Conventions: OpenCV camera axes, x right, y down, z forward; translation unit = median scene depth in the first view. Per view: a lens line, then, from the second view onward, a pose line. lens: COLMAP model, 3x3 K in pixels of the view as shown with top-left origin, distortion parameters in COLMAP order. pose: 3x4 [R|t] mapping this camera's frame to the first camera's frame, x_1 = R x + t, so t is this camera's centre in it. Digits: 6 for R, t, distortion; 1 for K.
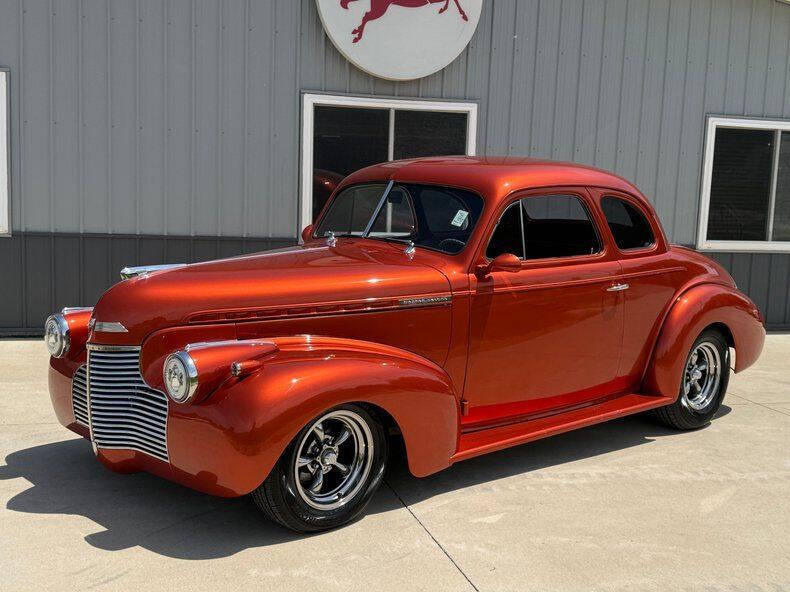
lens RADIAL K [[985.8, 0, 393.5], [0, 985.8, 301.3], [0, 0, 1]] dist [0.186311, -0.460514]
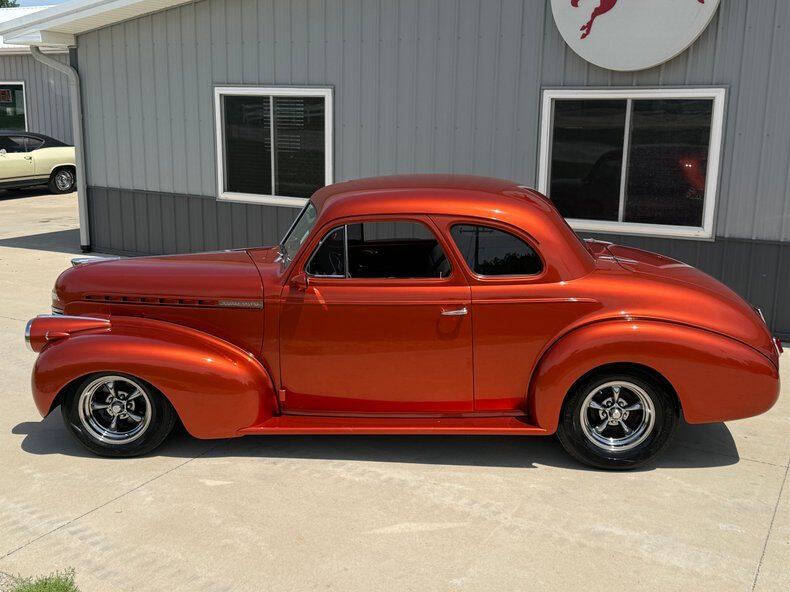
lens RADIAL K [[914.5, 0, 395.0], [0, 914.5, 296.0], [0, 0, 1]] dist [0.123925, -0.022624]
pose [[0.698763, 0.125577, -0.704245, 0.889432], [-0.073510, 0.991865, 0.103926, -0.131076], [0.711567, -0.020850, 0.702309, 0.289405]]
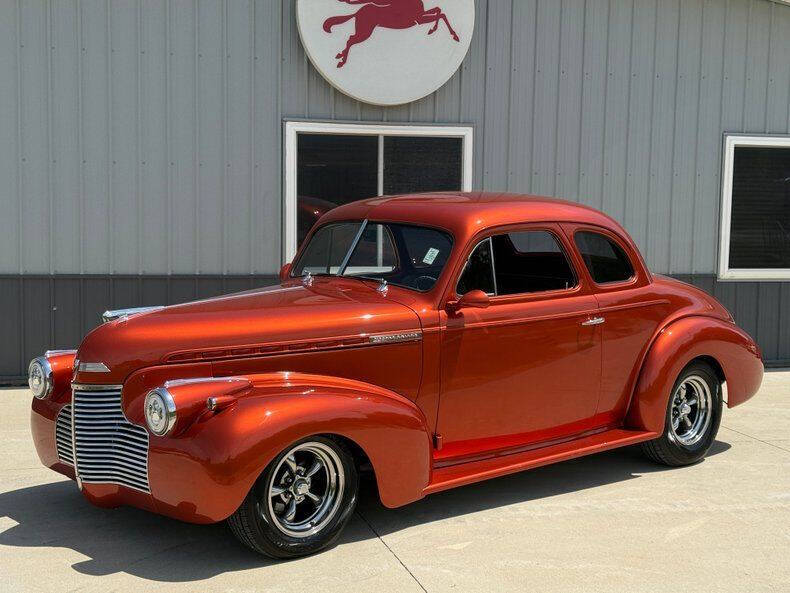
lens RADIAL K [[1212.1, 0, 398.4], [0, 1212.1, 299.9], [0, 0, 1]] dist [0.127966, 0.000988]
pose [[0.999746, -0.018262, -0.013238, 0.047161], [0.017768, 0.999175, -0.036524, 0.005865], [0.013894, 0.036280, 0.999245, -0.238796]]
